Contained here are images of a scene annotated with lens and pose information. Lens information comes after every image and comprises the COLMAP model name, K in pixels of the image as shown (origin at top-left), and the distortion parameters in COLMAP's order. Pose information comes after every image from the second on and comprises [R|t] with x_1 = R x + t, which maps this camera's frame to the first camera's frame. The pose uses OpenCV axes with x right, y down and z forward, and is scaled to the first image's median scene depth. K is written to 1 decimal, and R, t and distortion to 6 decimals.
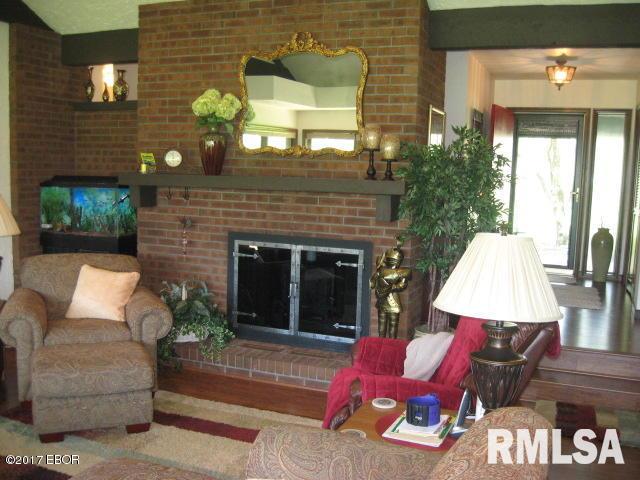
lens RADIAL K [[654.1, 0, 320.0], [0, 654.1, 240.0], [0, 0, 1]] dist [-0.114509, 0.027844]
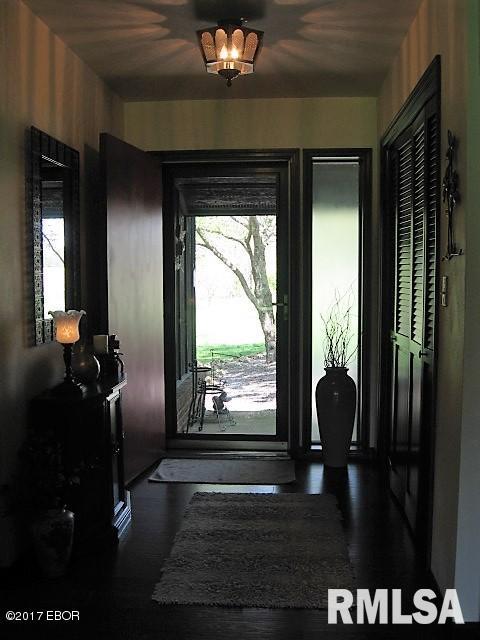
lens RADIAL K [[654.1, 0, 240.0], [0, 654.1, 320.0], [0, 0, 1]] dist [-0.114509, 0.027844]
pose [[0.954092, -0.059534, 0.293536, 0.202434], [0.070376, 0.997168, -0.026502, -0.048389], [-0.291127, 0.045943, 0.955580, 0.486225]]
